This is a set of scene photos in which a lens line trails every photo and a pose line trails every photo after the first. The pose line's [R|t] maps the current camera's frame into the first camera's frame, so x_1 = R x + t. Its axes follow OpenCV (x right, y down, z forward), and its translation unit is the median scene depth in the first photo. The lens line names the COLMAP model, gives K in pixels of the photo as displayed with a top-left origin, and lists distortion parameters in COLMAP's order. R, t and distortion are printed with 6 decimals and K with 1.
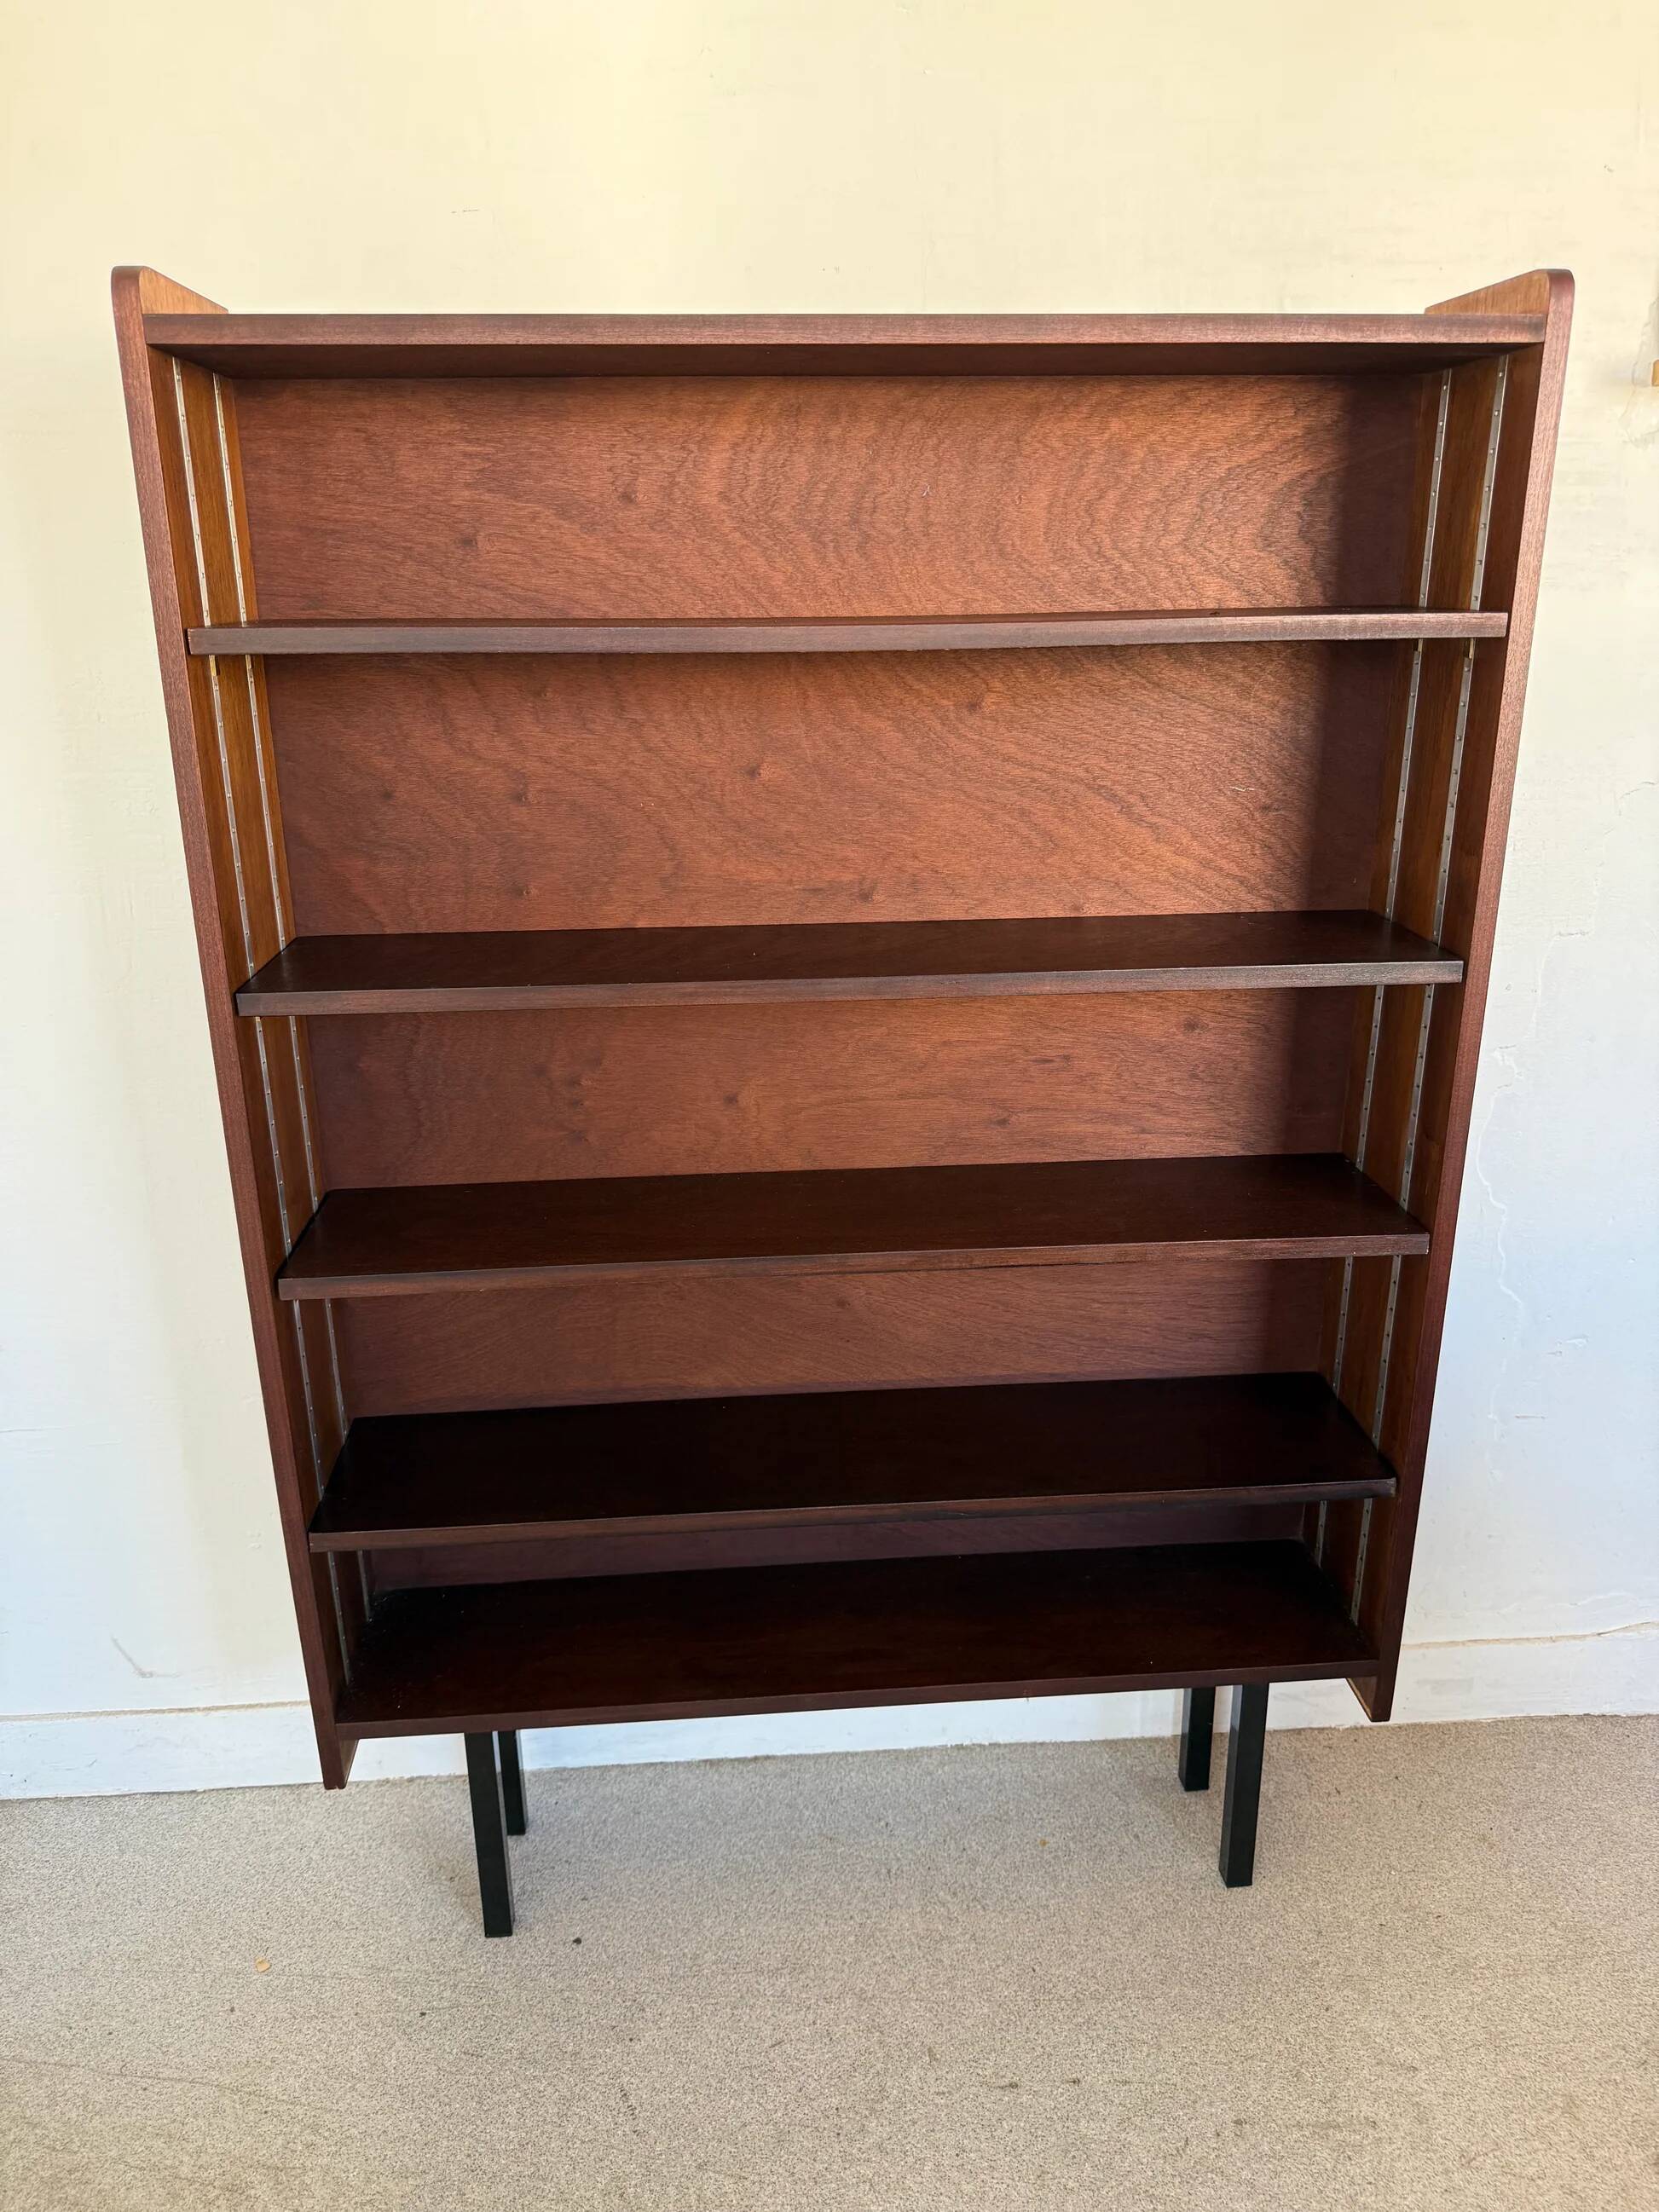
lens RADIAL K [[1538.9, 0, 826.0], [0, 1538.9, 1109.9], [0, 0, 1]] dist [-0.004739, -0.003352]
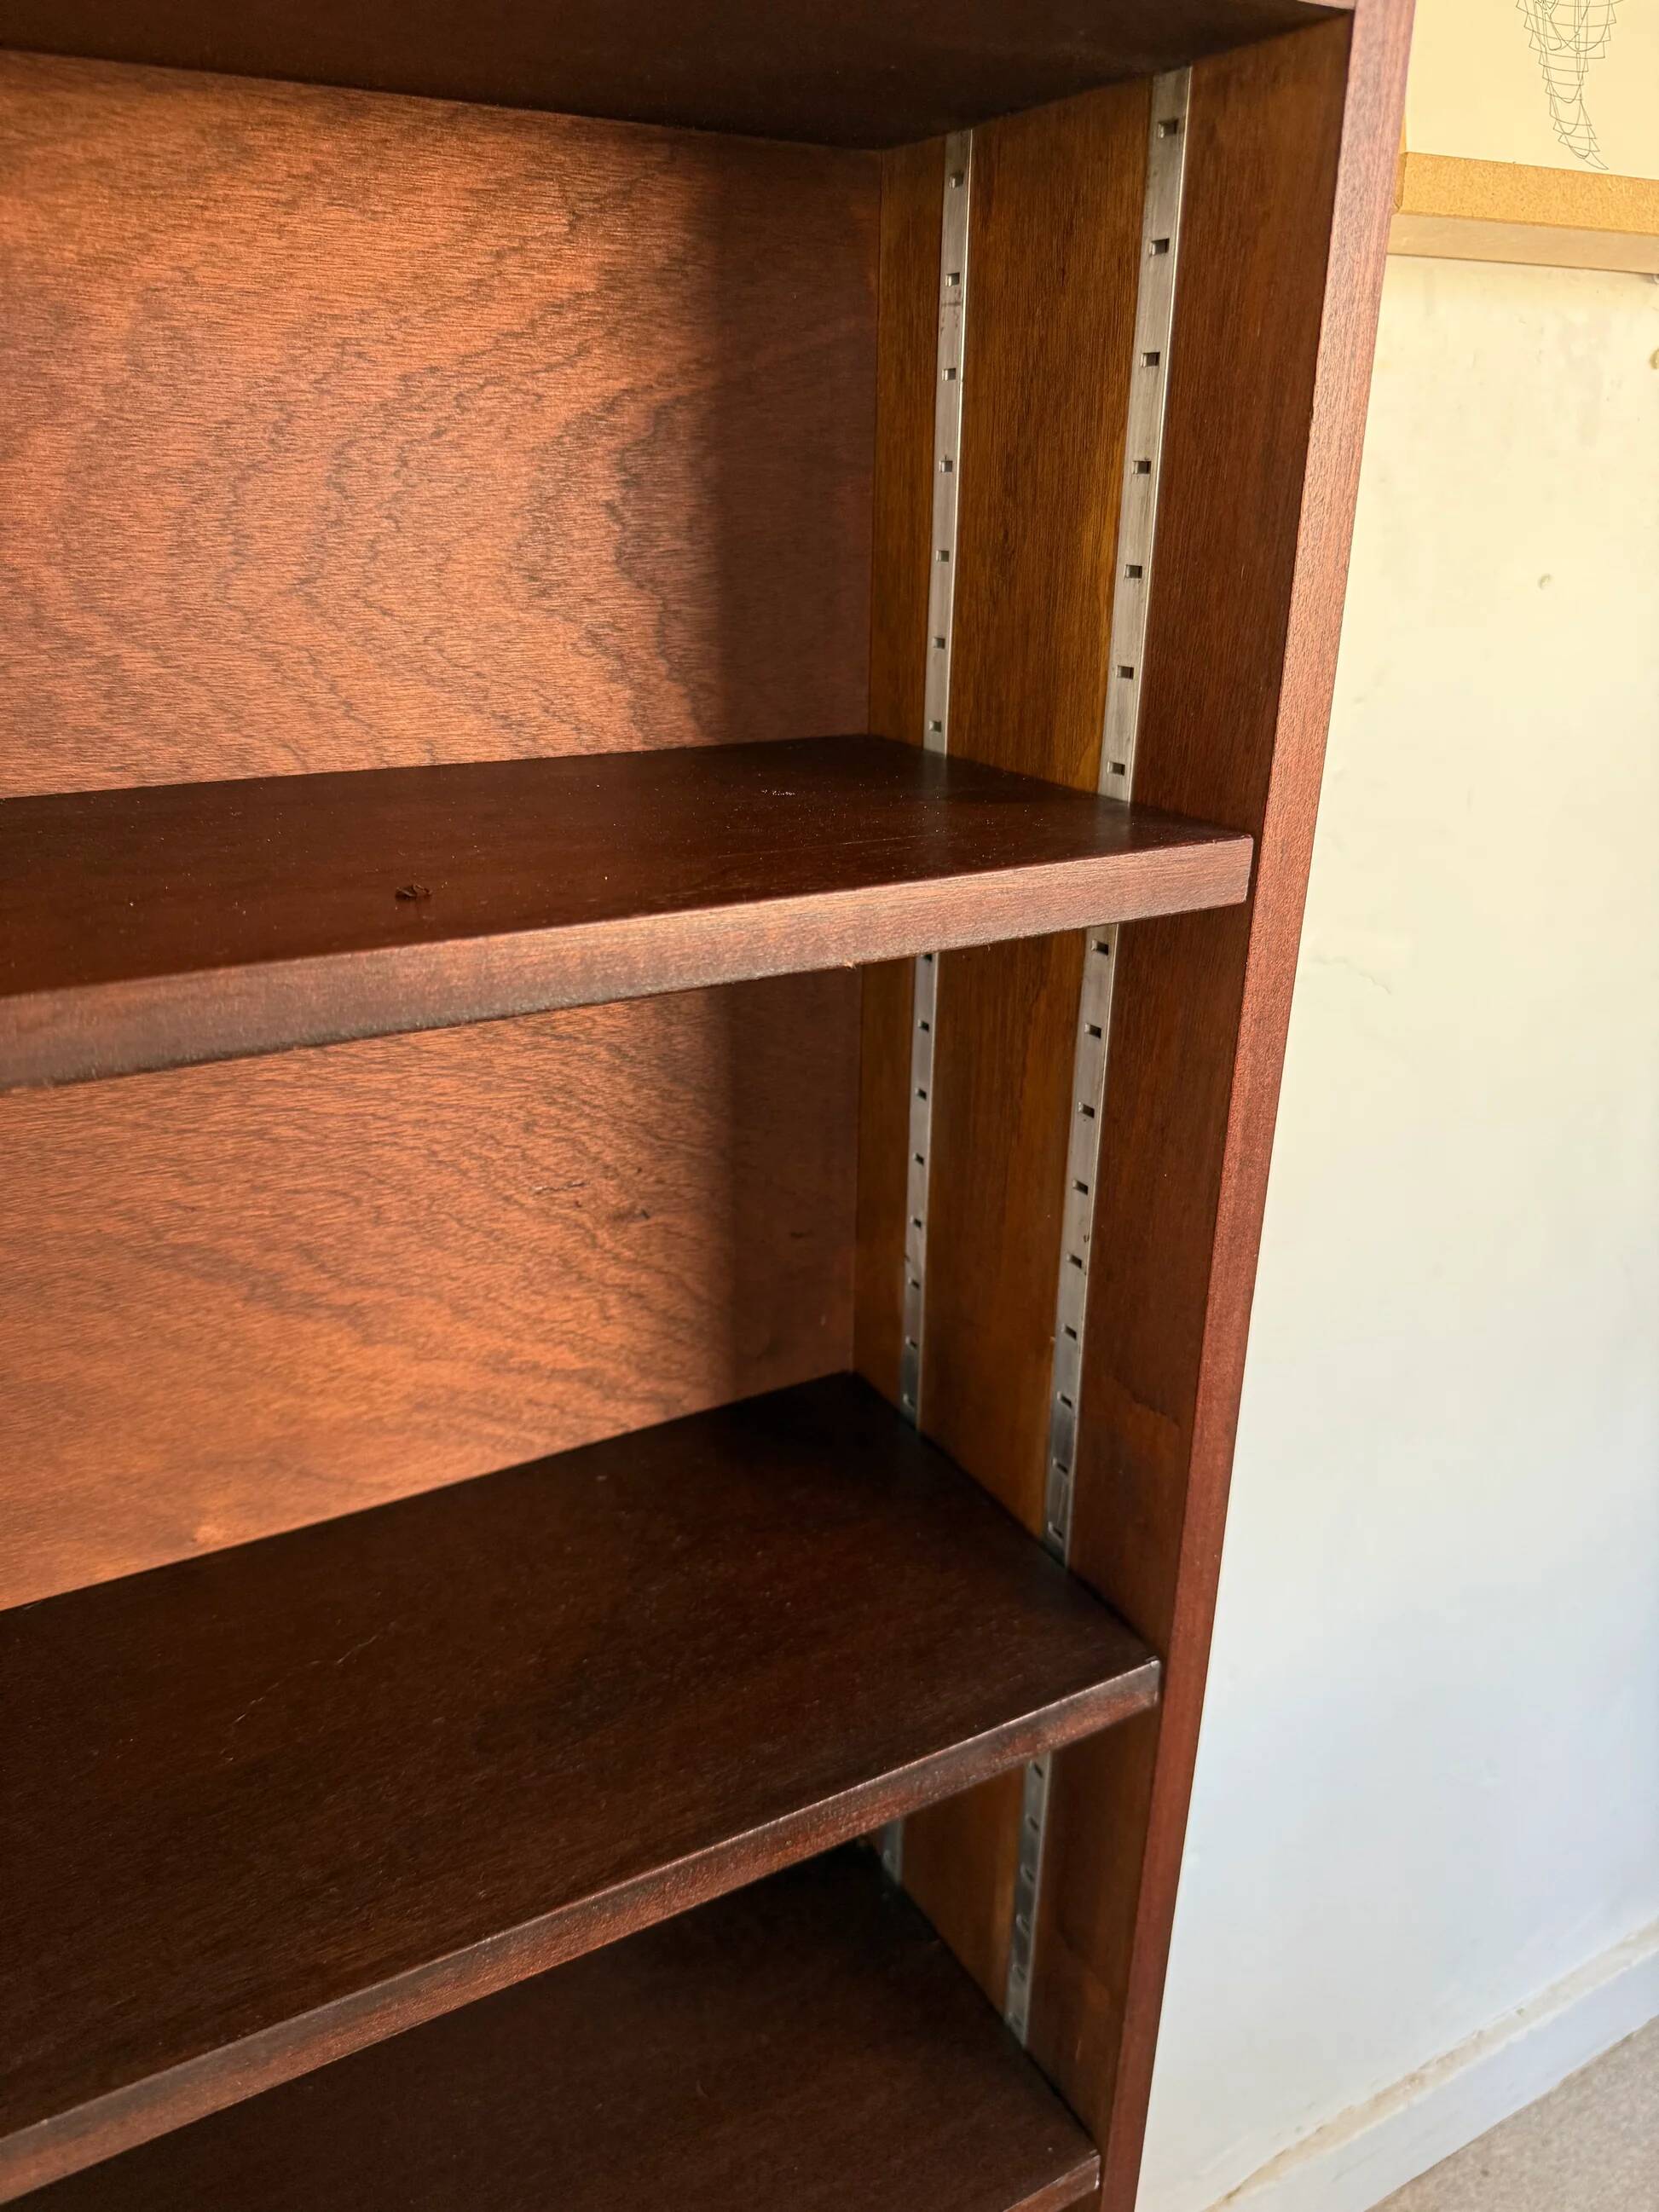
lens RADIAL K [[1559.6, 0, 835.4], [0, 1559.6, 1109.8], [0, 0, 1]] dist [-0.008140, -0.005599]
pose [[0.906071, -0.138738, 0.399734, 0.175976], [0.119702, 0.990171, 0.072338, -0.251073], [-0.405841, -0.017695, 0.913773, 0.598636]]
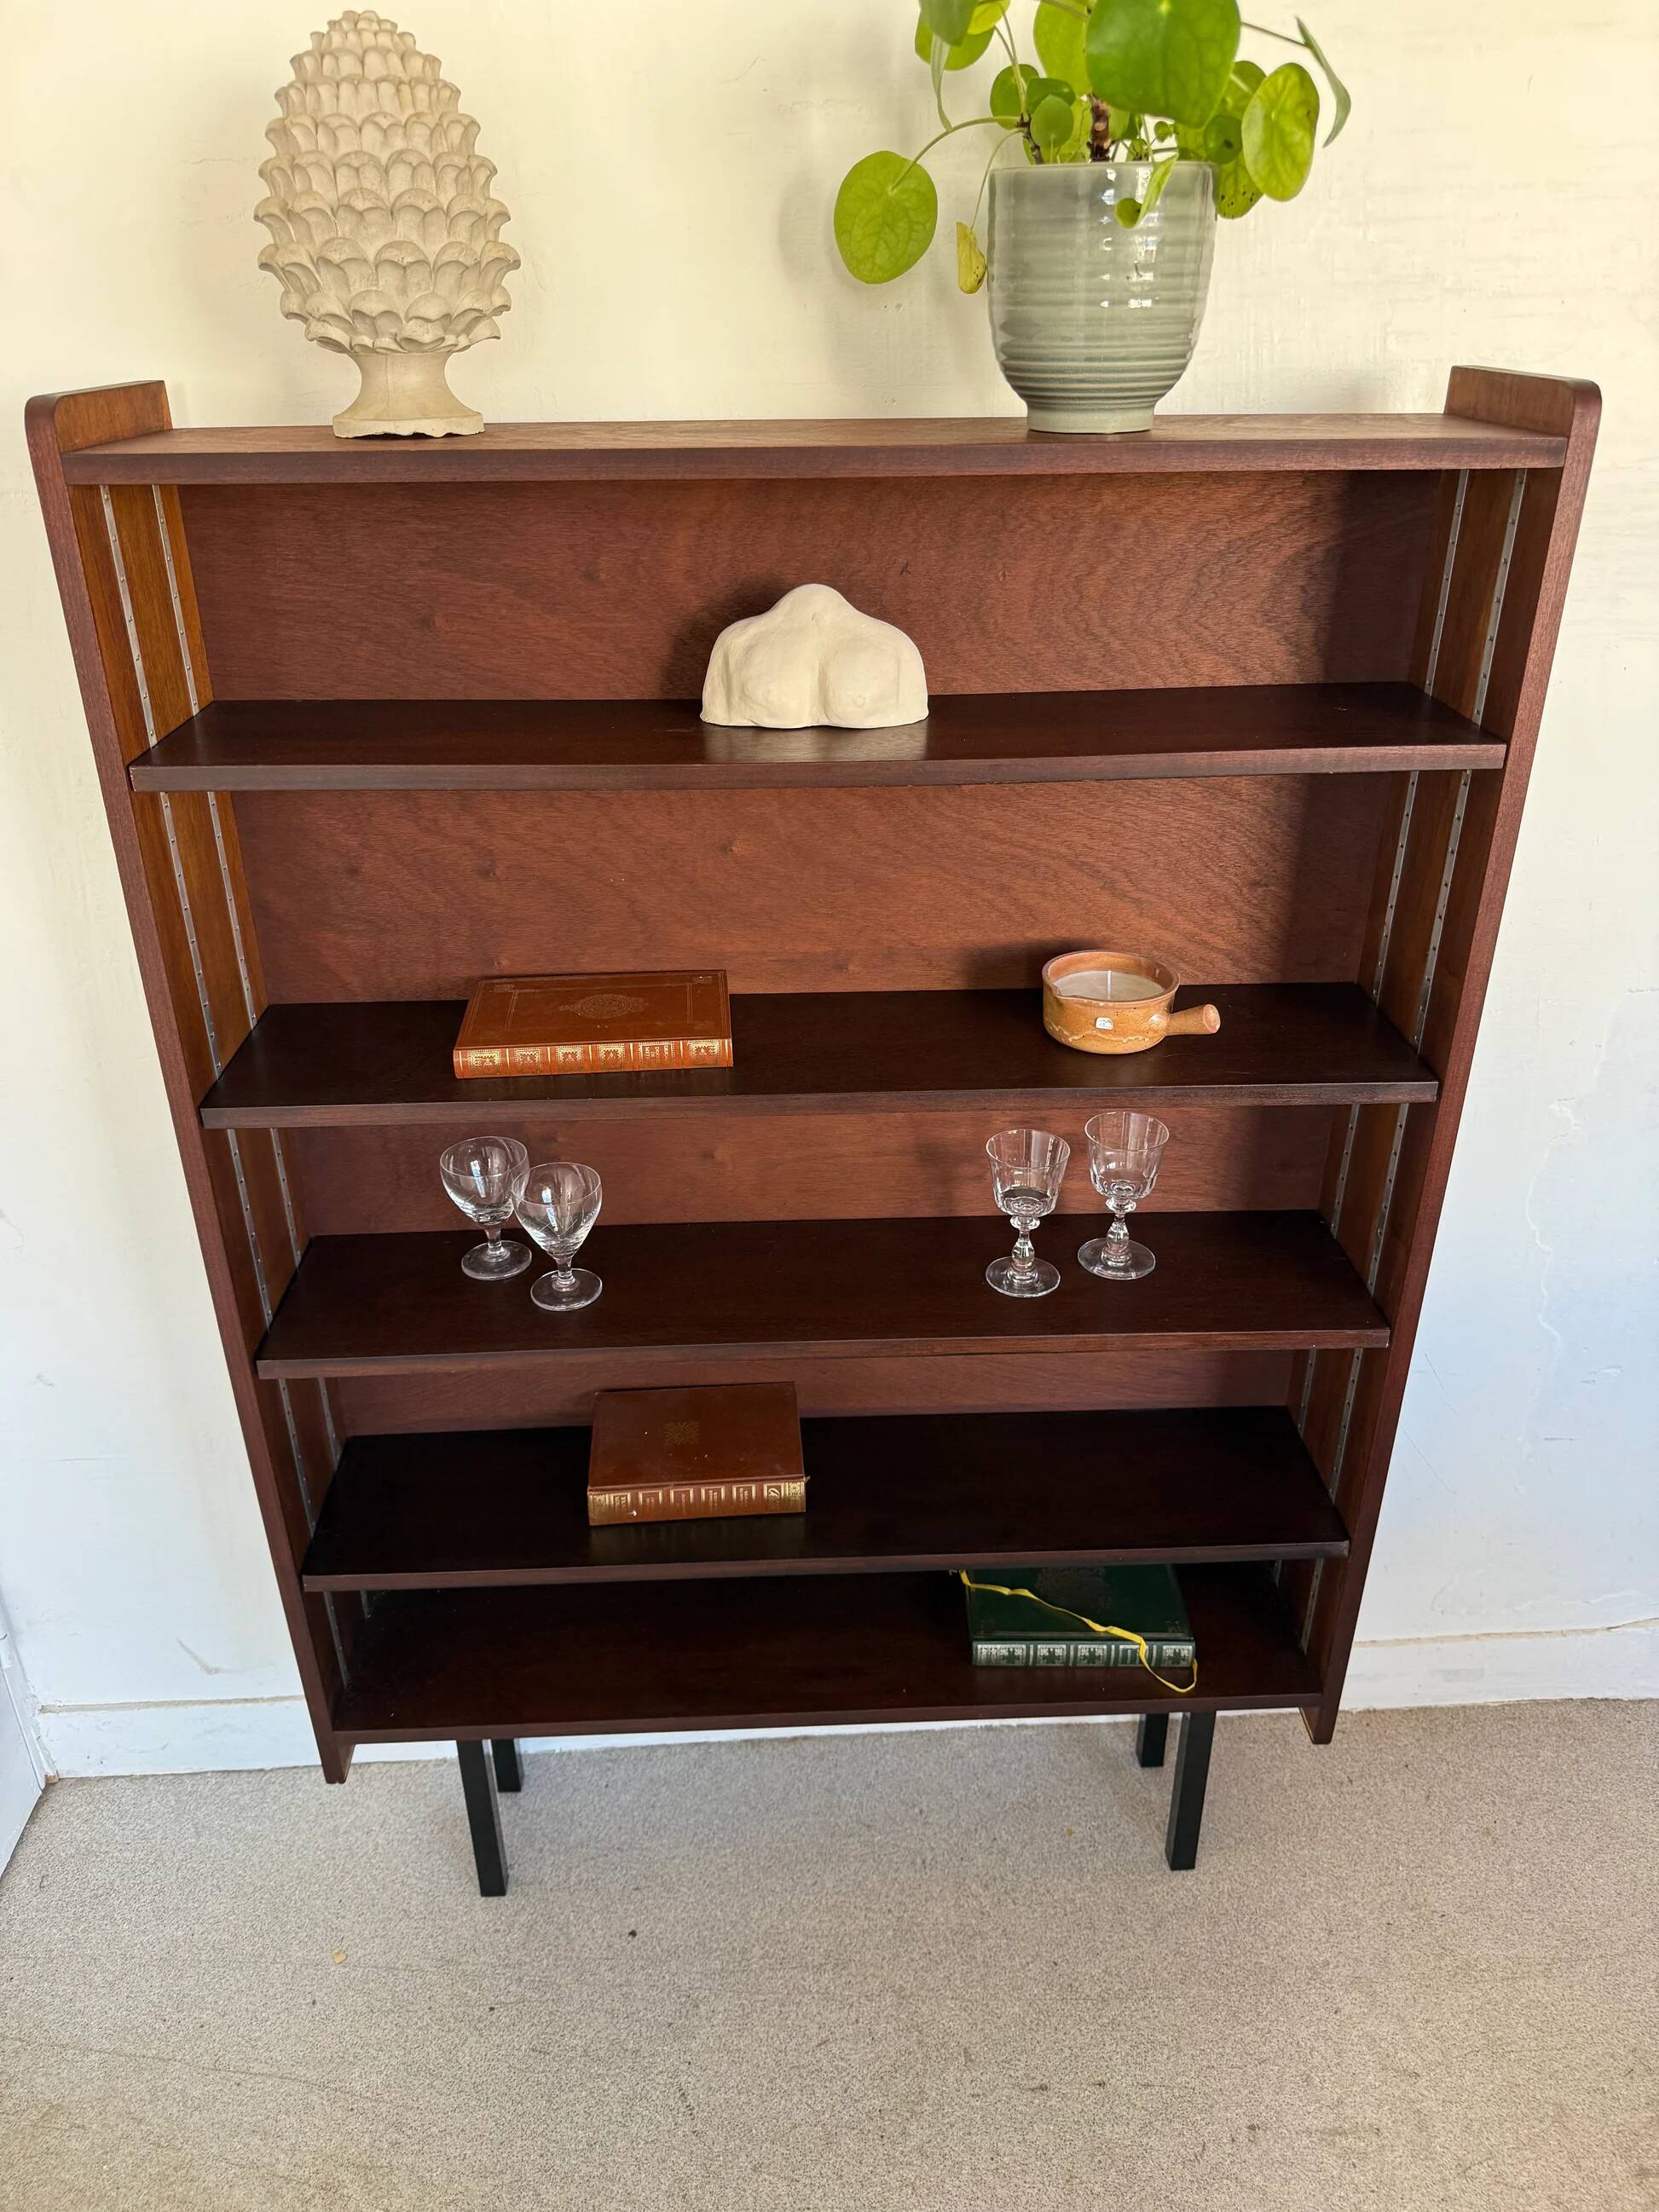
lens RADIAL K [[1534.4, 0, 822.9], [0, 1534.4, 1091.6], [0, 0, 1]] dist [0.001601, -0.006496]
pose [[0.999350, 0.019061, -0.030600, 0.046756], [-0.014548, 0.989840, 0.141442, -0.201718], [0.032985, -0.140905, 0.989474, 0.016235]]
